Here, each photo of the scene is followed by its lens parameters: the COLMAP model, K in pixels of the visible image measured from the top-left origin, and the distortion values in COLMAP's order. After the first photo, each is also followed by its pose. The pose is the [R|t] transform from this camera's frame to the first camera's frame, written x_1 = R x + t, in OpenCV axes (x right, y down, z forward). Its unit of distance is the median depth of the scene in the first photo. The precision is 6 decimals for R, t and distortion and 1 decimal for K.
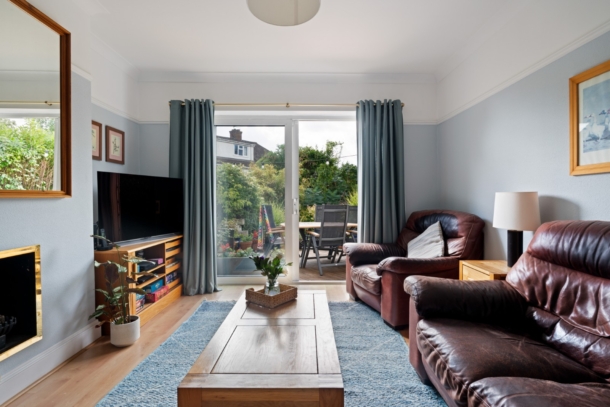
lens RADIAL K [[316.6, 0, 305.2], [0, 316.6, 202.2], [0, 0, 1]] dist [-0.000096, -0.000003]
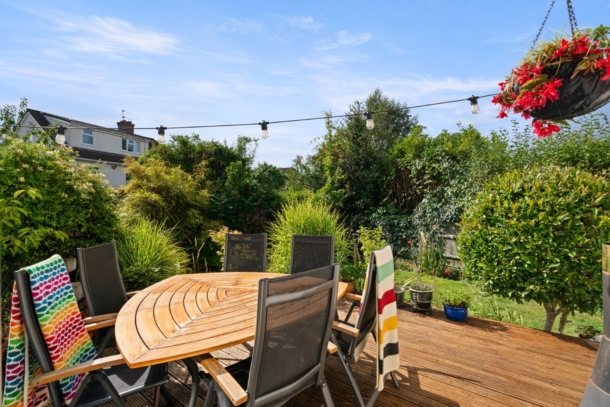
lens RADIAL K [[302.3, 0, 303.5], [0, 302.3, 203.7], [0, 0, 1]] dist [-0.001836, -0.000083]
pose [[0.957808, 0.001978, 0.287403, 0.005628], [-0.000548, 0.999987, -0.005058, -0.014557], [-0.287409, 0.004687, 0.957796, 0.212280]]
